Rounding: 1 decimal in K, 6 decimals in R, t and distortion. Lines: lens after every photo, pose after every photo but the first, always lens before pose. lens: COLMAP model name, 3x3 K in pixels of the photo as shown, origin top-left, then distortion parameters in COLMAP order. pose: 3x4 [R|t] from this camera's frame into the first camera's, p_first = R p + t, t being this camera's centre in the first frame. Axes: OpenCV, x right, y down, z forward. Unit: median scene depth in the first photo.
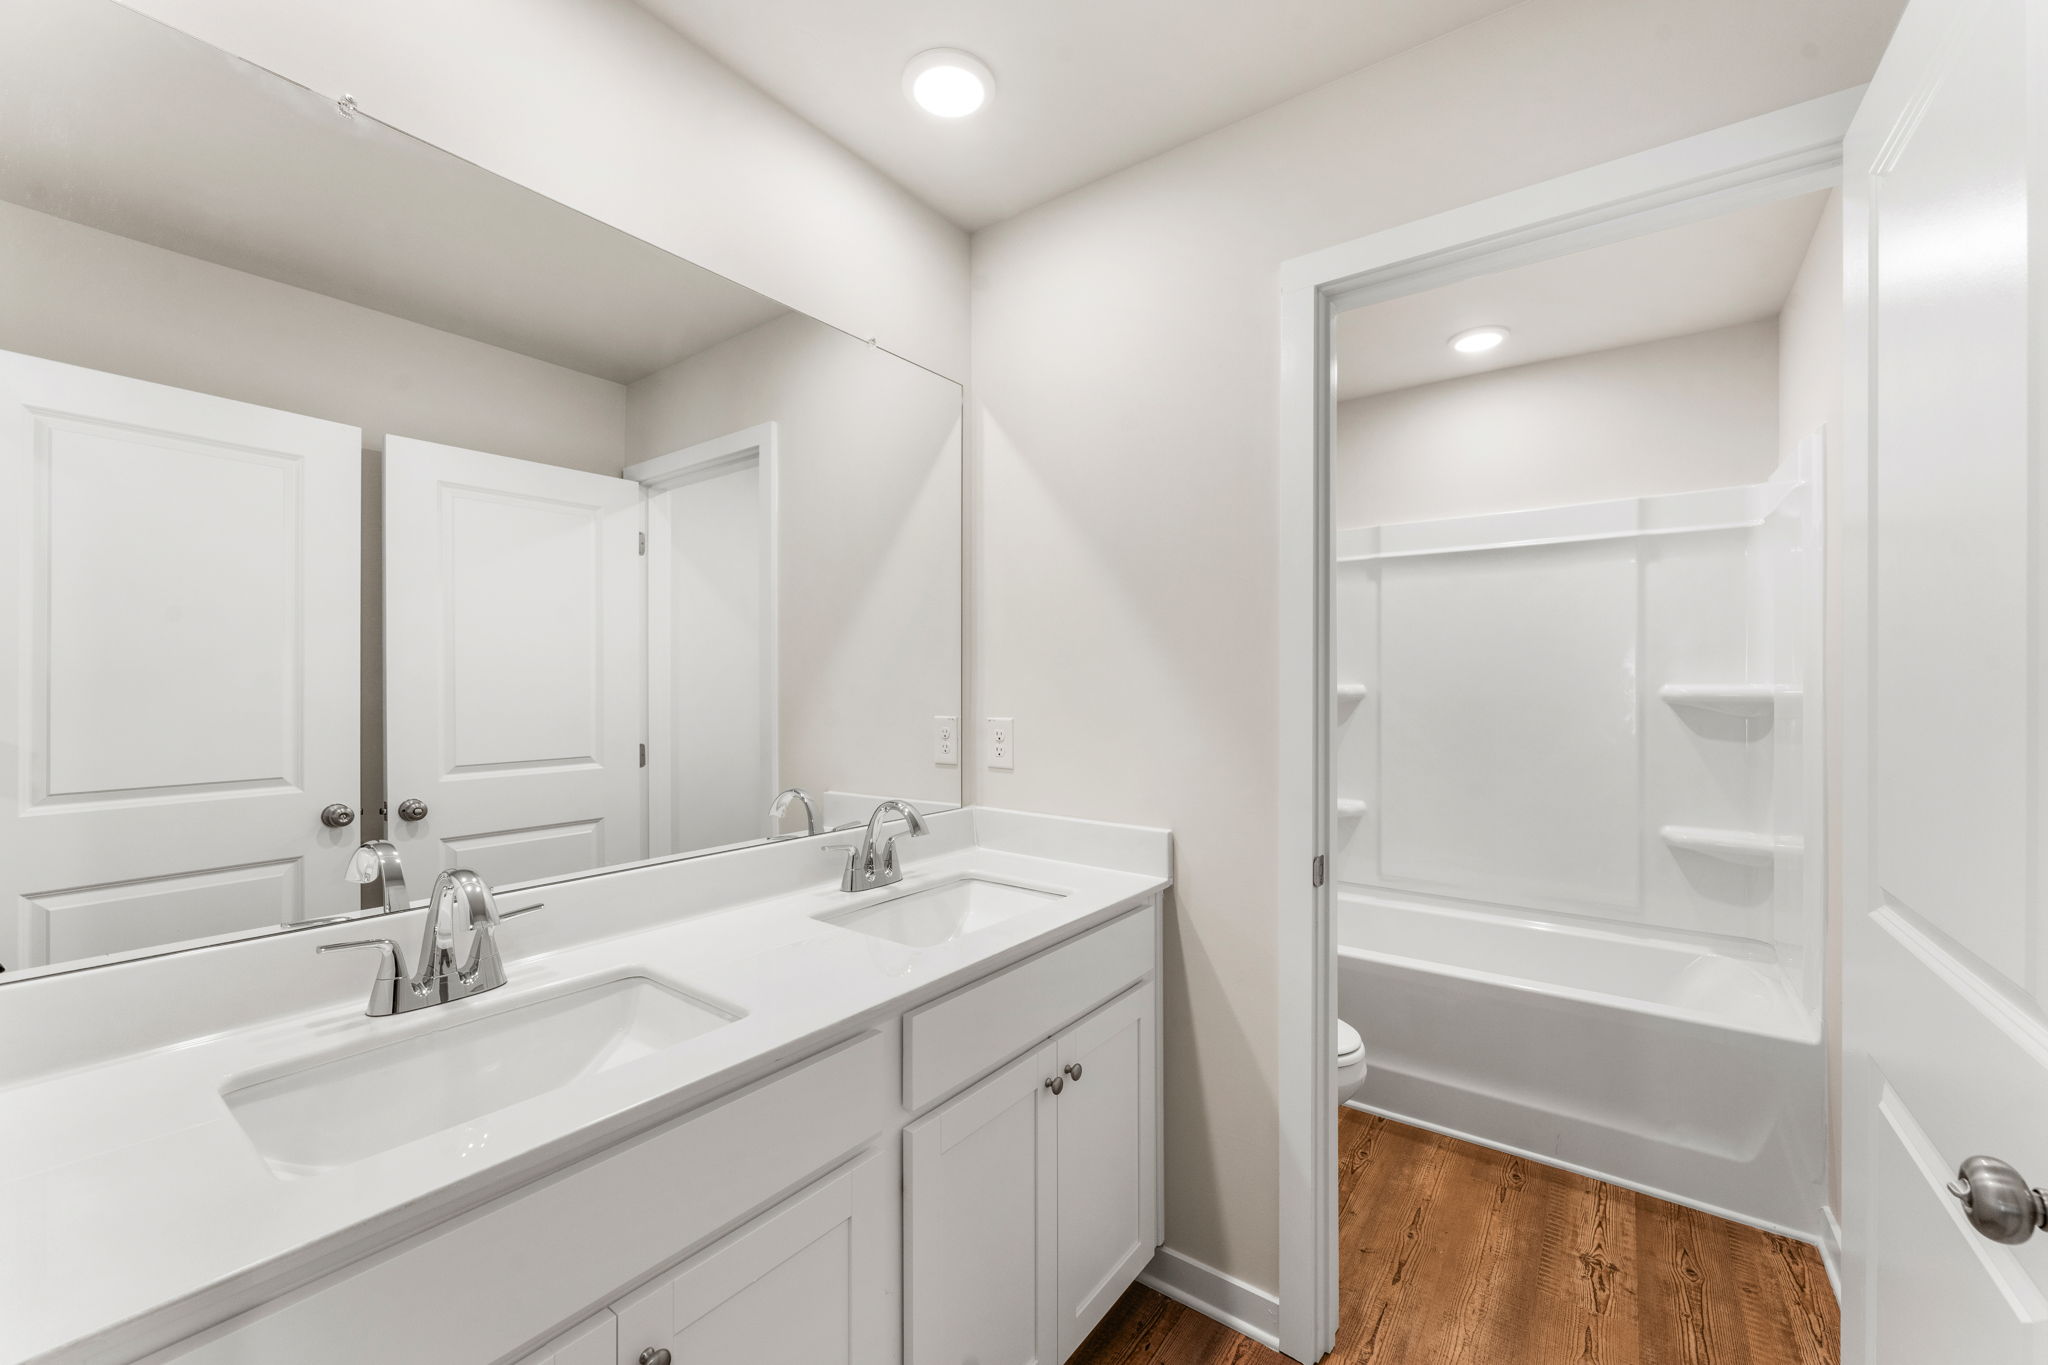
lens RADIAL K [[802.9, 0, 1016.0], [0, 802.9, 684.4], [0, 0, 1]] dist [-0.003065, -0.000853]
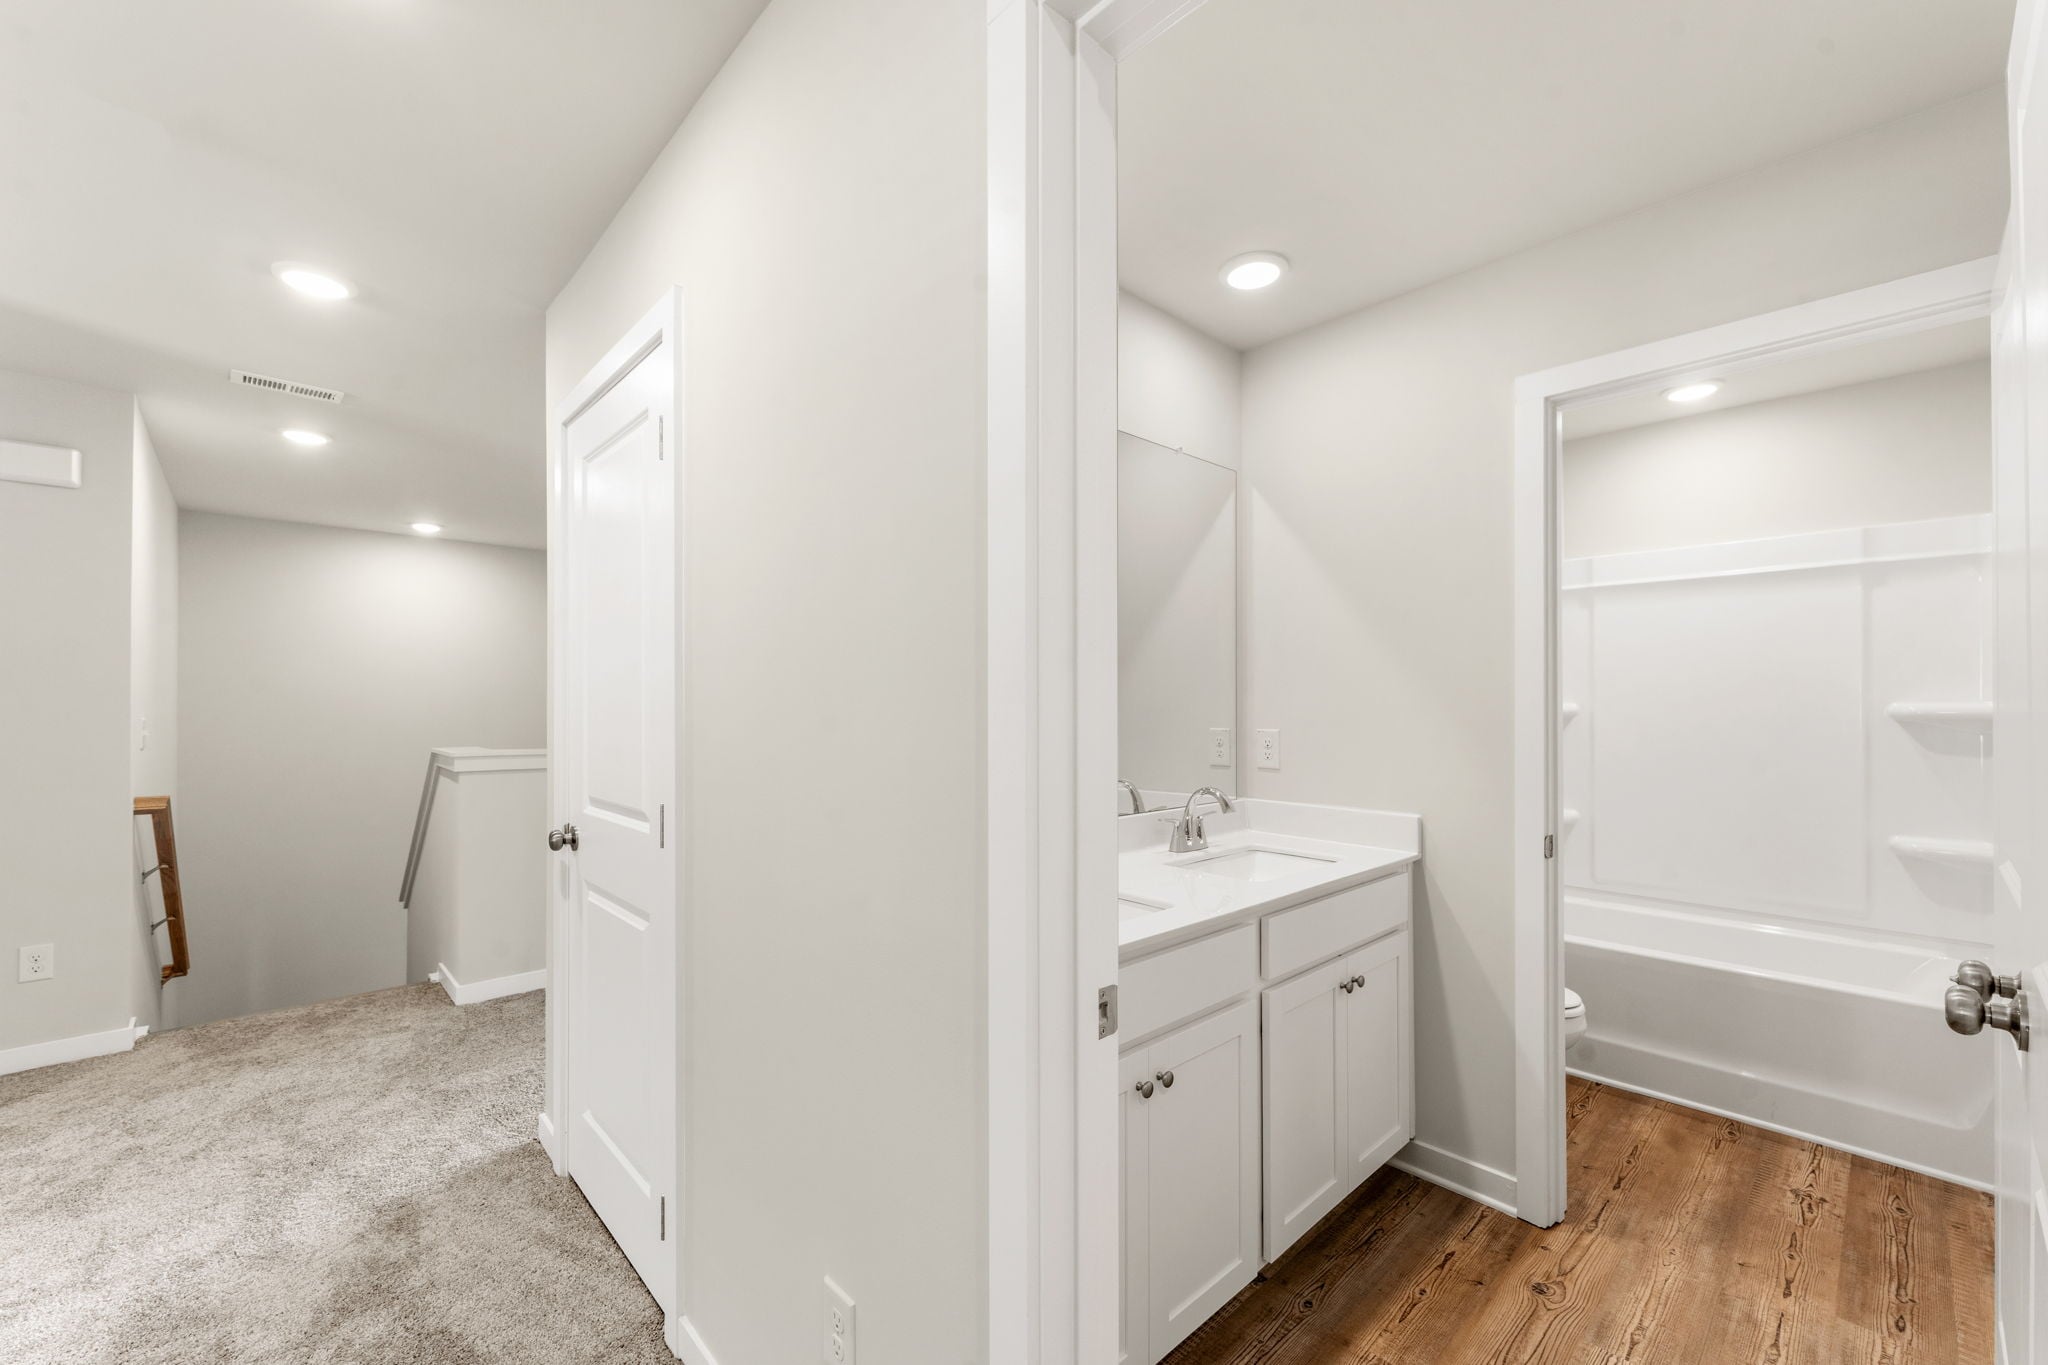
lens RADIAL K [[802.9, 0, 1016.2], [0, 802.9, 701.9], [0, 0, 1]] dist [-0.003065, -0.000853]
pose [[0.982639, -0.002231, -0.185515, -0.206465], [0.001410, 0.999989, -0.004556, 0.003478], [0.185523, 0.004215, 0.982631, -0.391663]]
